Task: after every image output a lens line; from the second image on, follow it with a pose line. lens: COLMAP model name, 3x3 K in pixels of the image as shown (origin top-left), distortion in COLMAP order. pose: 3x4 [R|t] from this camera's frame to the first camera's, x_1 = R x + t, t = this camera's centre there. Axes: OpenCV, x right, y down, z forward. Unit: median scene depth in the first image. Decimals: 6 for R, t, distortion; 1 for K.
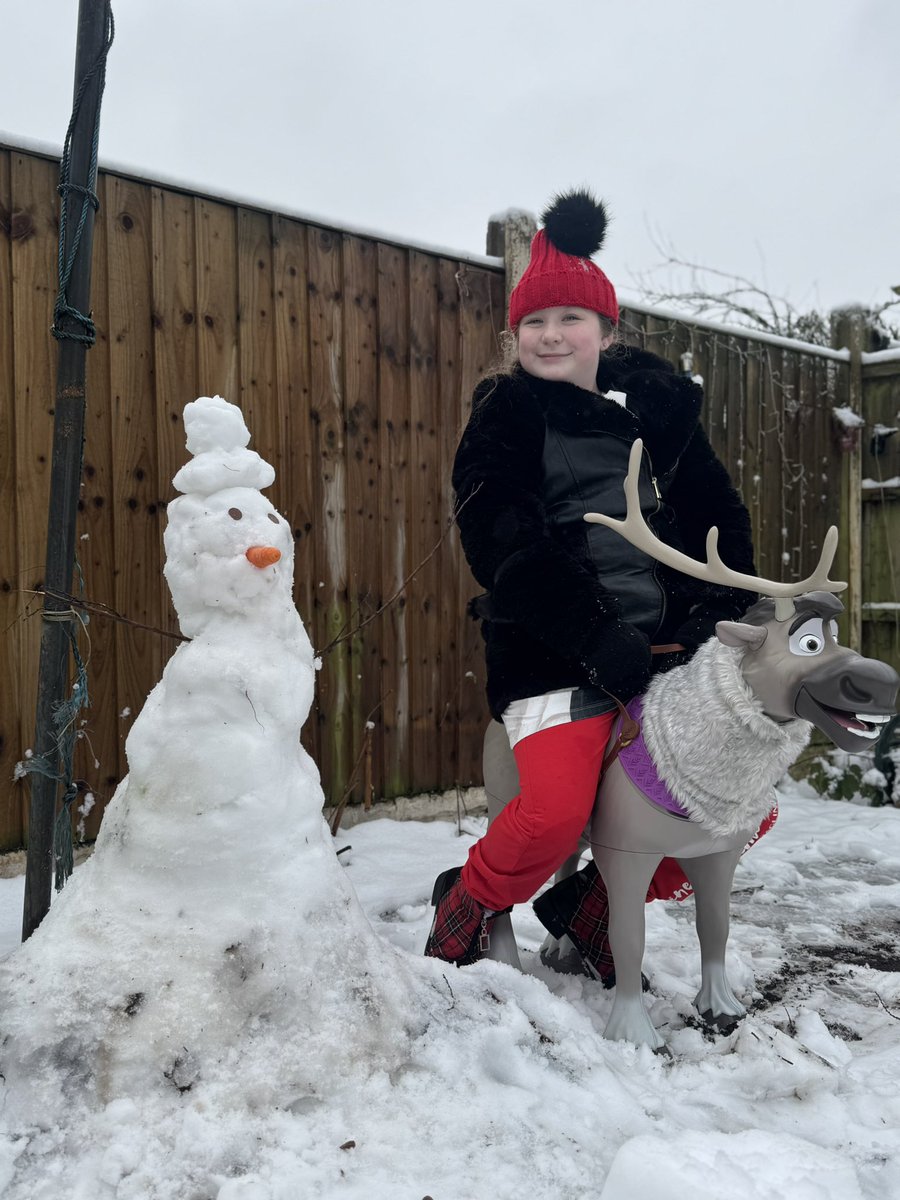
lens RADIAL K [[1069.6, 0, 449.2], [0, 1069.6, 620.1], [0, 0, 1]] dist [0.156837, -0.337896]
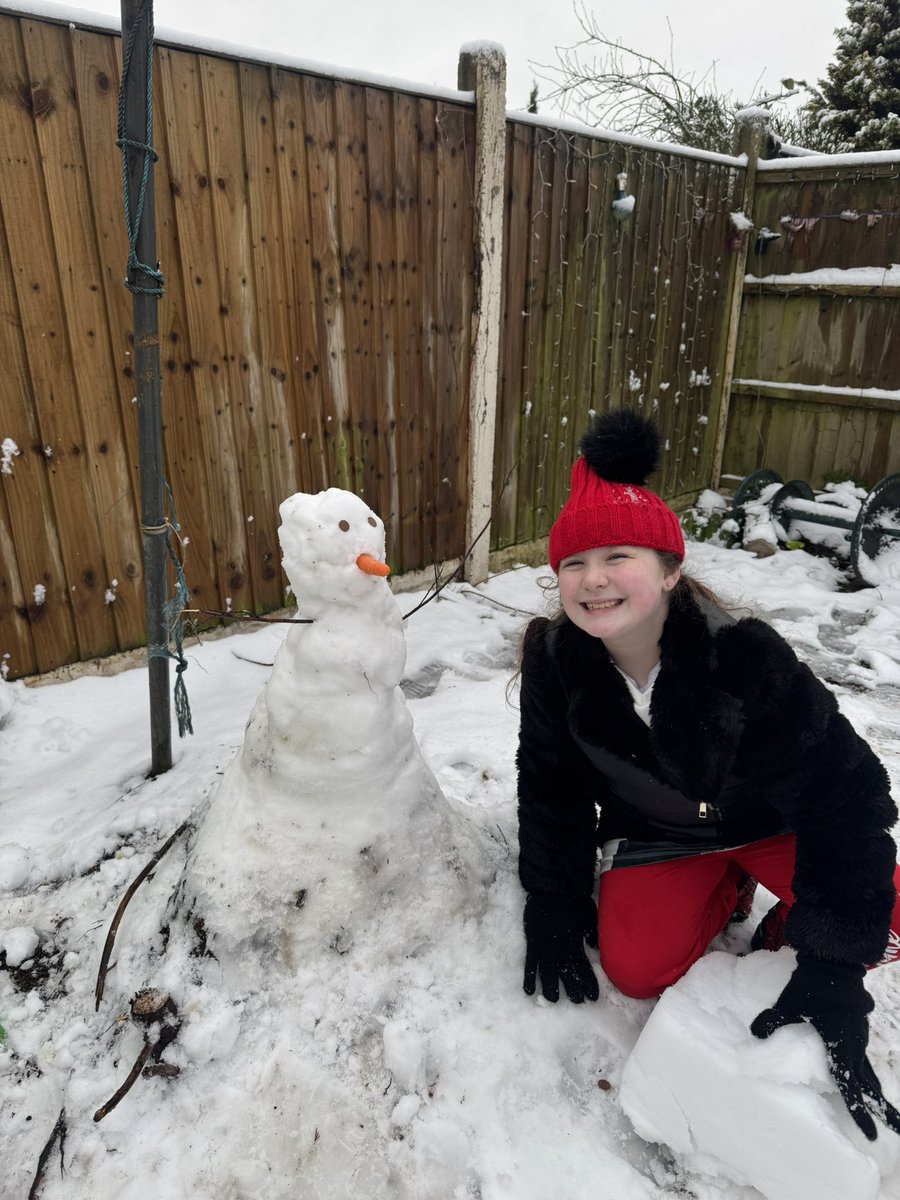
lens RADIAL K [[828.3, 0, 448.6], [0, 828.3, 609.3], [0, 0, 1]] dist [0.038666, -0.065500]
pose [[0.995213, -0.029282, 0.093239, -0.085048], [-0.004400, 0.939666, 0.342065, -0.161052], [-0.097630, -0.340838, 0.935039, 0.050430]]
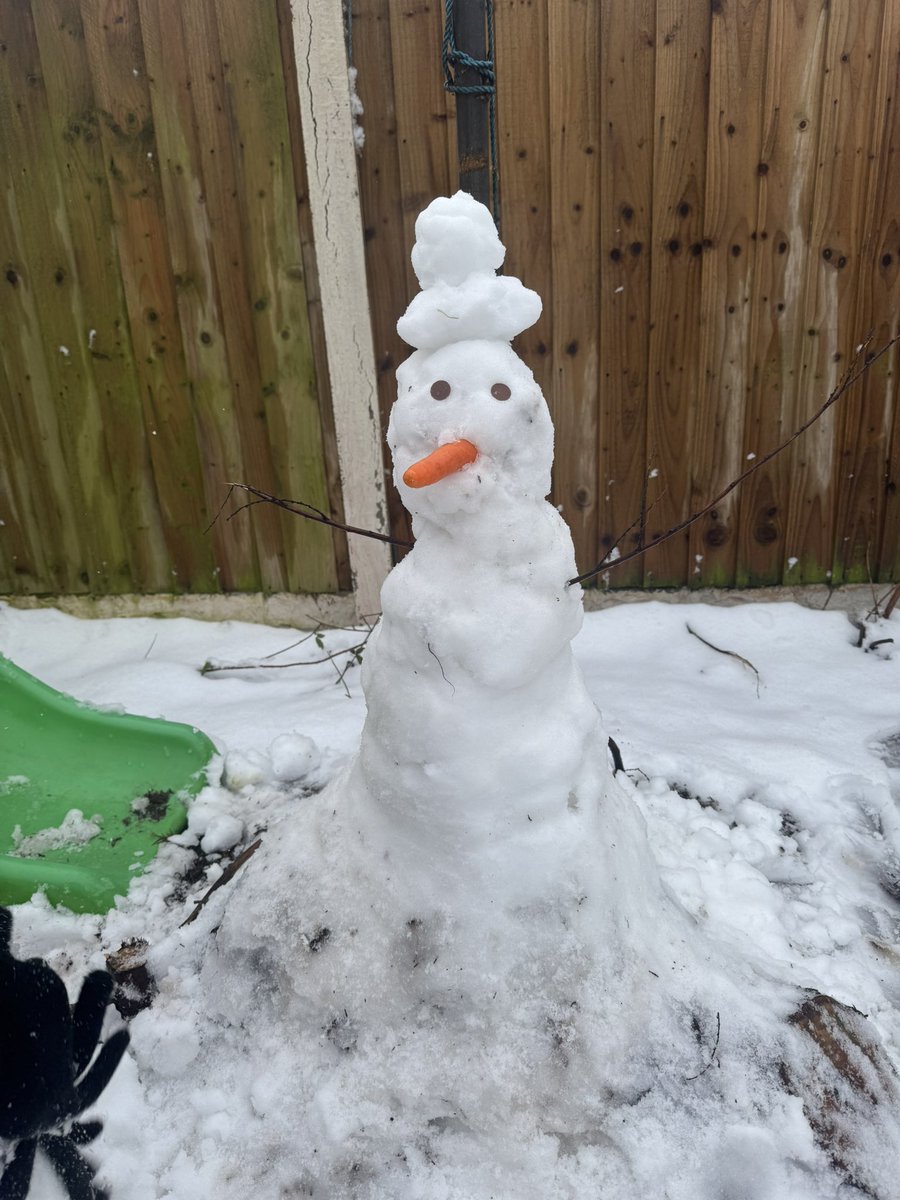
lens RADIAL K [[850.6, 0, 450.0], [0, 850.6, 600.0], [0, 0, 1]] dist [0.000778, -0.005421]
pose [[0.725479, 0.210100, -0.655391, 0.097754], [0.040664, 0.937517, 0.345555, -0.079718], [0.687042, -0.277344, 0.671606, 0.295776]]
